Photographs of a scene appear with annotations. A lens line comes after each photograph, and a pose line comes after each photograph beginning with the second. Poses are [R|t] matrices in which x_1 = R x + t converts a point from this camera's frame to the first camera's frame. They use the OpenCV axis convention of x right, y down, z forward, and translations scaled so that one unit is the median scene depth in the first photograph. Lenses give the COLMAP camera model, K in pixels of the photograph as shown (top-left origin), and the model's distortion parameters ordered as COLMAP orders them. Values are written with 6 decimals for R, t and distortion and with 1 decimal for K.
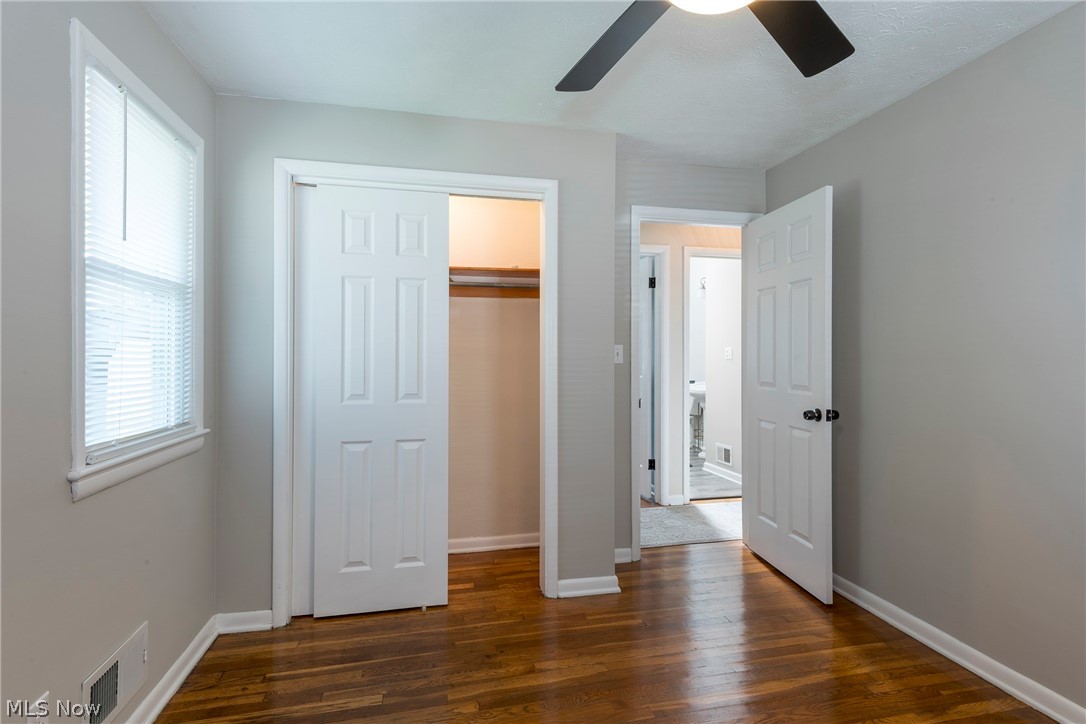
lens RADIAL K [[524.3, 0, 549.2], [0, 524.3, 355.3], [0, 0, 1]] dist [0.024878, -0.018942]
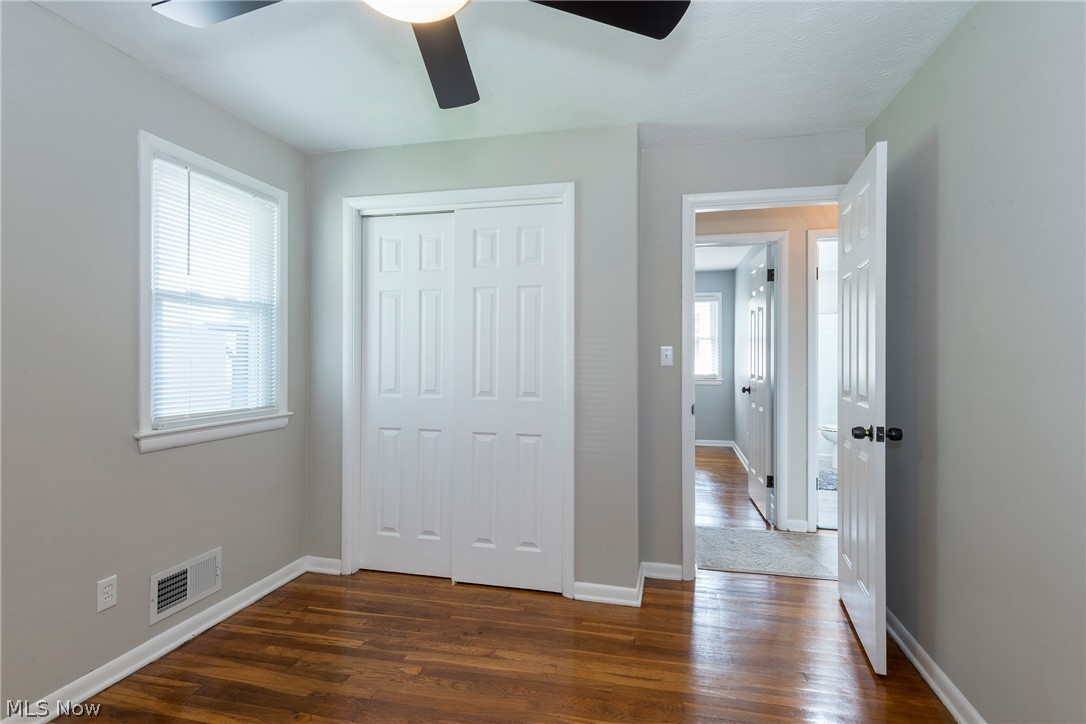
lens RADIAL K [[523.1, 0, 556.4], [0, 523.1, 358.4], [0, 0, 1]] dist [0.045214, -0.042179]
pose [[0.902937, 0.004391, -0.429751, 0.473391], [-0.003452, 0.999990, 0.002965, 0.000170], [0.429760, -0.001194, 0.902943, 0.090531]]
